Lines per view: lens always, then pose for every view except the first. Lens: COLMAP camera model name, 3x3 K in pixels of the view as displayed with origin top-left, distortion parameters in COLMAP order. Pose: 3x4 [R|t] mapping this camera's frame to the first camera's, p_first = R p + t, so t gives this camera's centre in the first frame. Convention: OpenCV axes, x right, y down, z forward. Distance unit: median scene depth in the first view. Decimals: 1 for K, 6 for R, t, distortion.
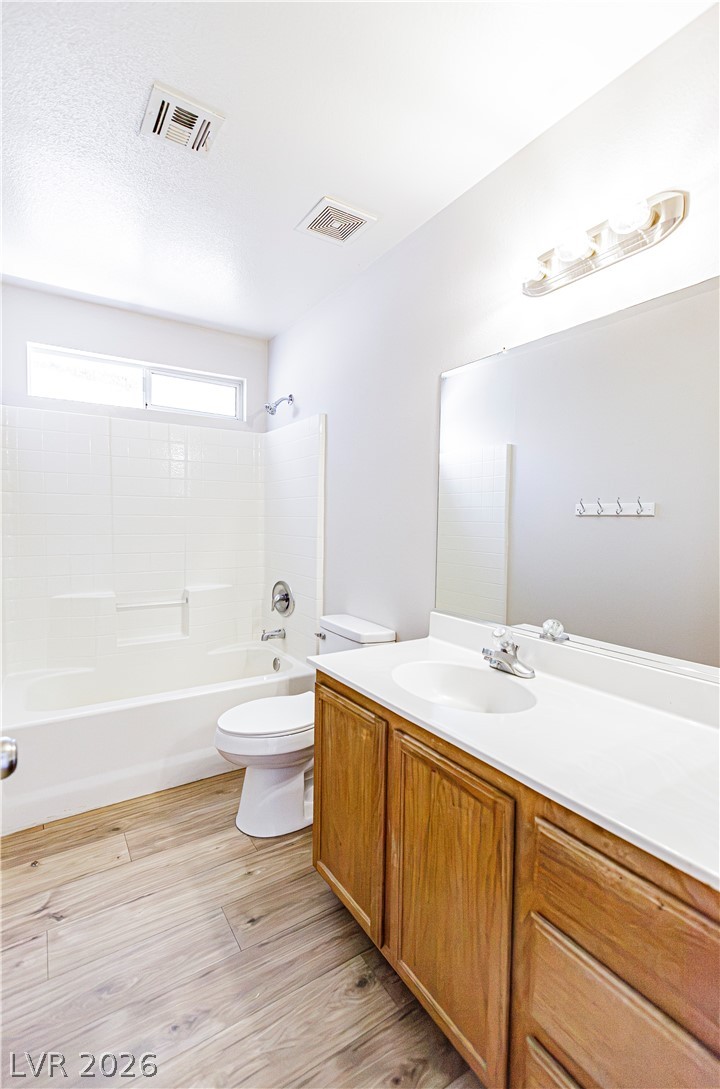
lens RADIAL K [[486.9, 0, 357.3], [0, 486.9, 541.8], [0, 0, 1]] dist [0.007046, -0.002389]
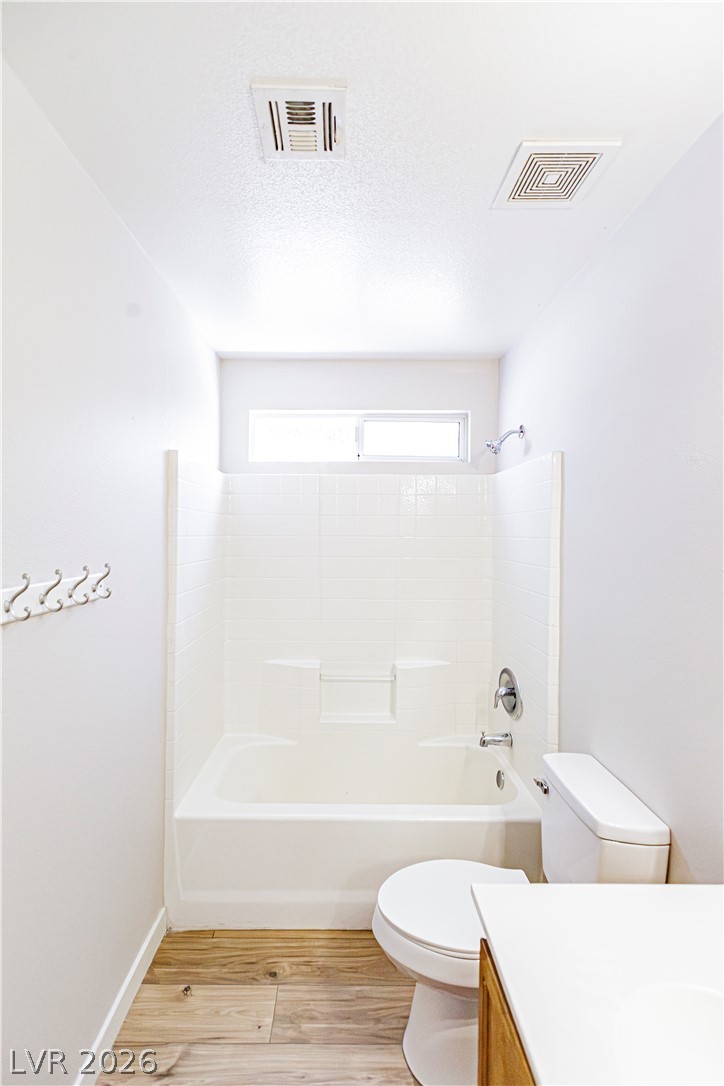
lens RADIAL K [[485.6, 0, 363.8], [0, 485.6, 527.2], [0, 0, 1]] dist [0.007046, -0.002389]
pose [[0.839105, -0.002349, -0.543965, 0.070604], [-0.023233, 0.998923, -0.040153, -0.109503], [0.543474, 0.046330, 0.838147, 0.243910]]
